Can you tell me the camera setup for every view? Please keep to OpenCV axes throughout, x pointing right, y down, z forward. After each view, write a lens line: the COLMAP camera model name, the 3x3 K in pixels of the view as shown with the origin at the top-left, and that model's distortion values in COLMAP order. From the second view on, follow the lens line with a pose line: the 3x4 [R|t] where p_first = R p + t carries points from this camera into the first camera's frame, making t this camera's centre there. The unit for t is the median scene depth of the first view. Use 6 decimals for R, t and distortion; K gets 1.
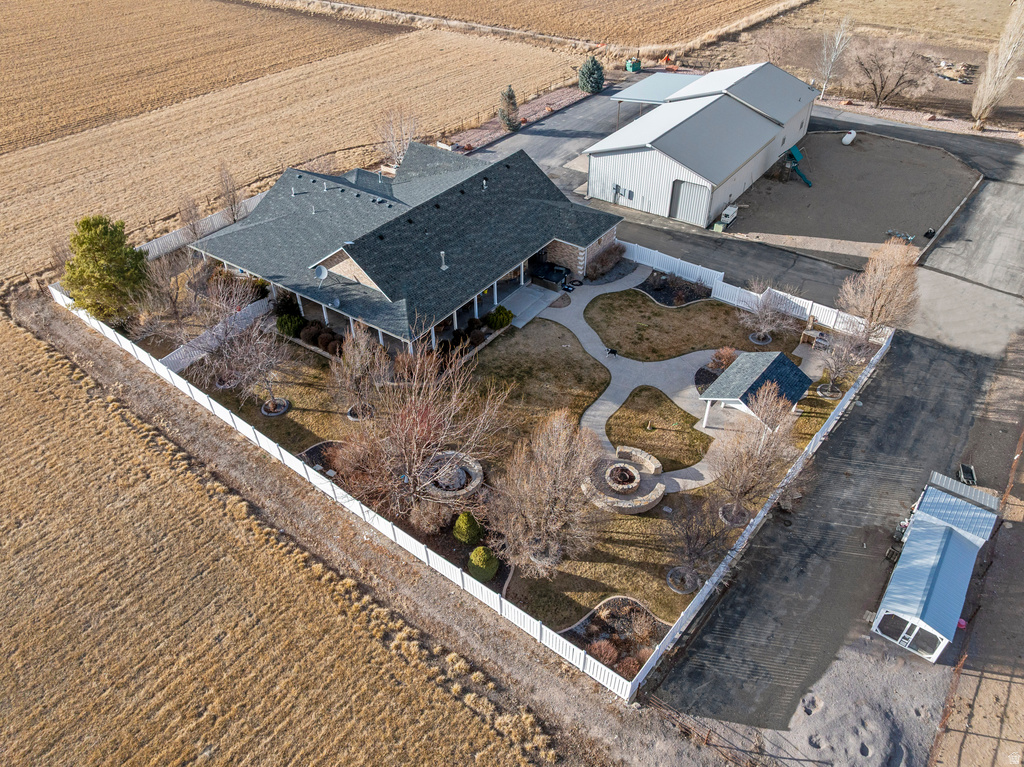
lens RADIAL K [[719.1, 0, 516.9], [0, 719.1, 381.2], [0, 0, 1]] dist [-0.035939, 0.003518]
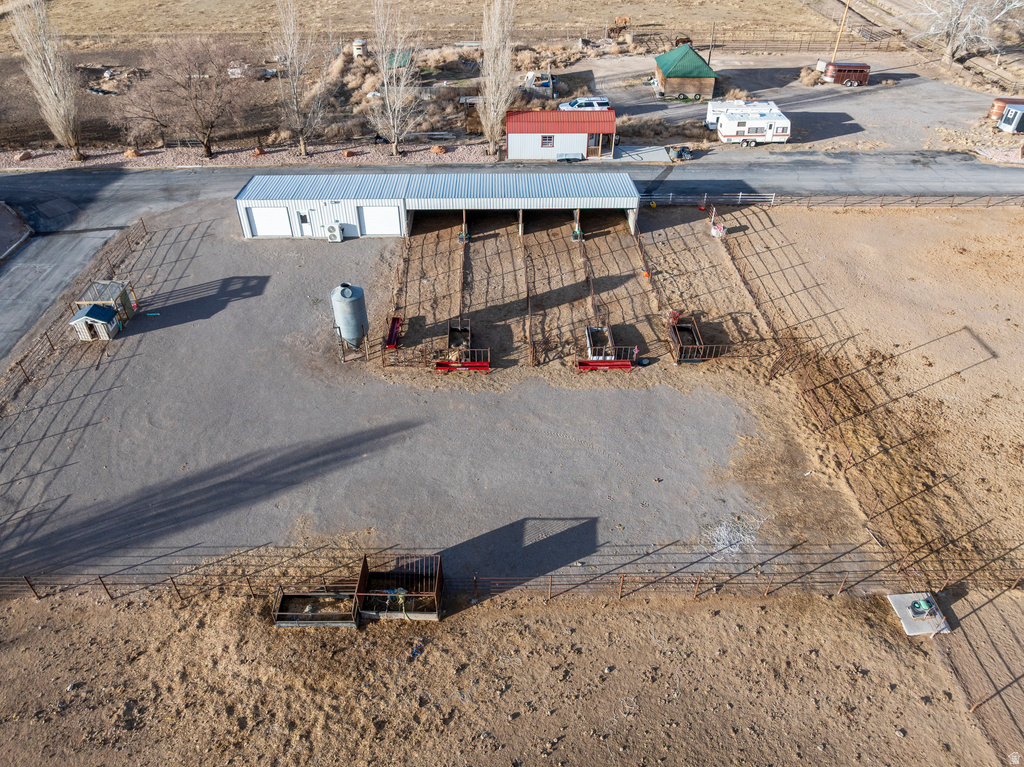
lens RADIAL K [[719.1, 0, 516.9], [0, 719.1, 381.2], [0, 0, 1]] dist [-0.035939, 0.003518]
pose [[0.783534, -0.379310, 0.492136, 0.739779], [0.380098, 0.919162, 0.103281, -0.030797], [-0.491528, 0.106135, 0.864370, 0.133822]]
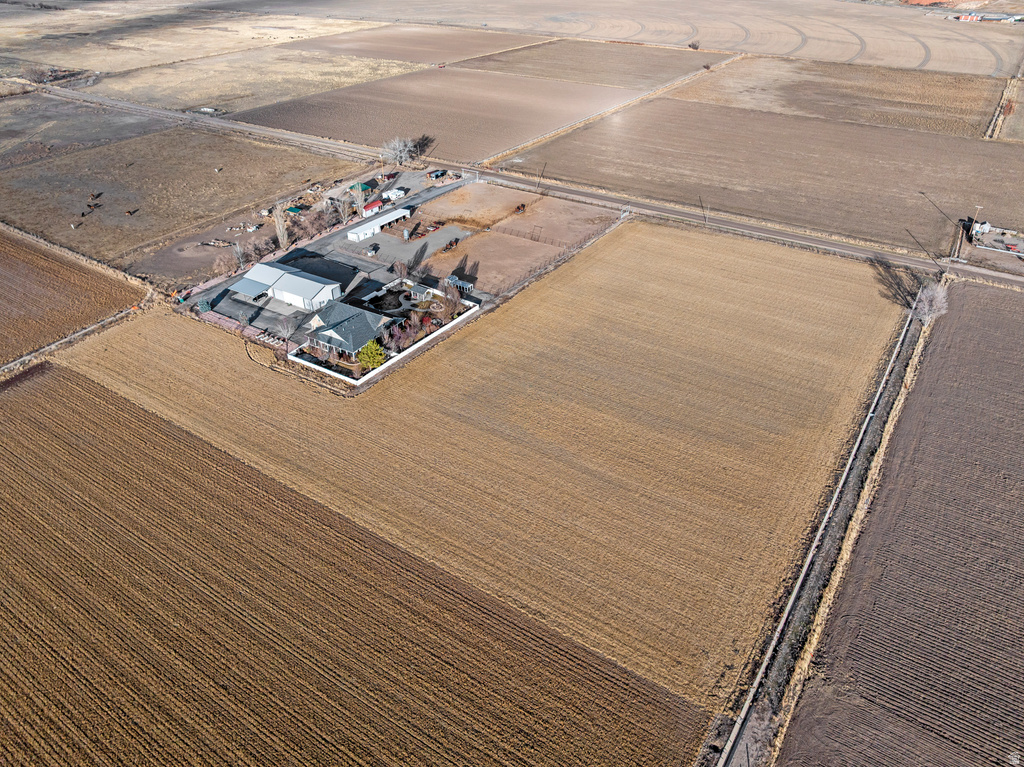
lens RADIAL K [[719.1, 0, 516.9], [0, 719.1, 381.2], [0, 0, 1]] dist [-0.035939, 0.003518]
pose [[-0.058439, -0.544597, 0.836659, -3.073027], [0.627724, 0.631627, 0.454984, -1.043319], [-0.776240, 0.551779, 0.304945, -0.544345]]
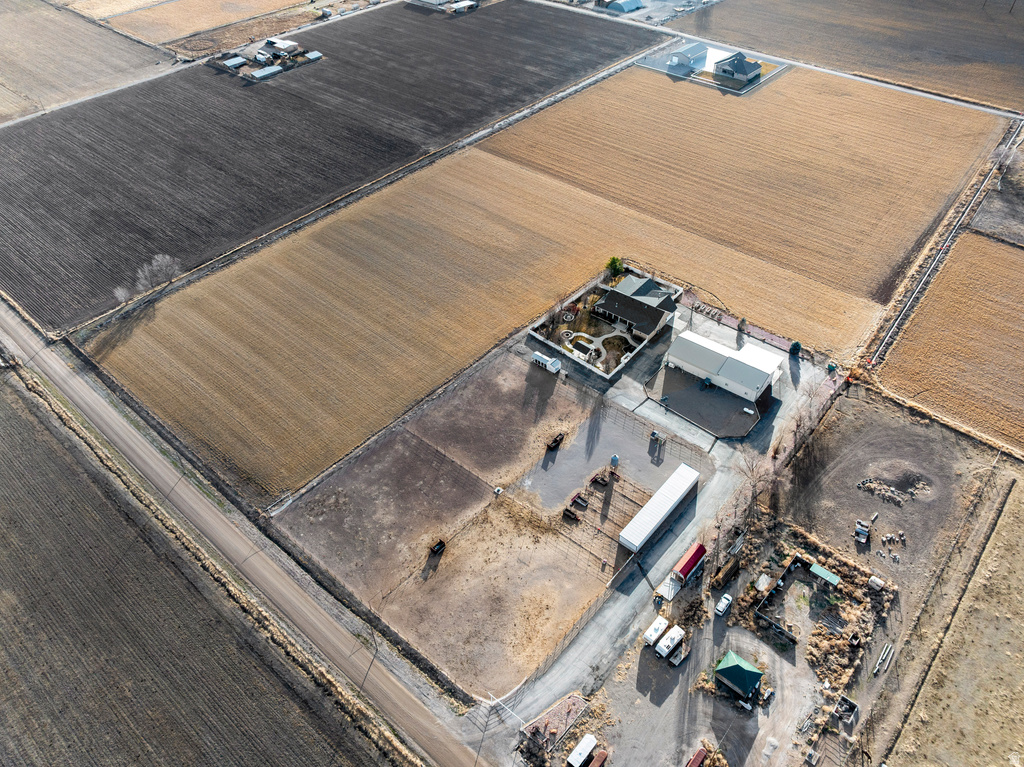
lens RADIAL K [[719.1, 0, 516.9], [0, 719.1, 381.2], [0, 0, 1]] dist [-0.035939, 0.003518]
pose [[-0.064204, 0.680563, -0.729871, 2.975997], [-0.613749, 0.549775, 0.566622, -1.723947], [0.786887, 0.484337, 0.382397, -0.876405]]
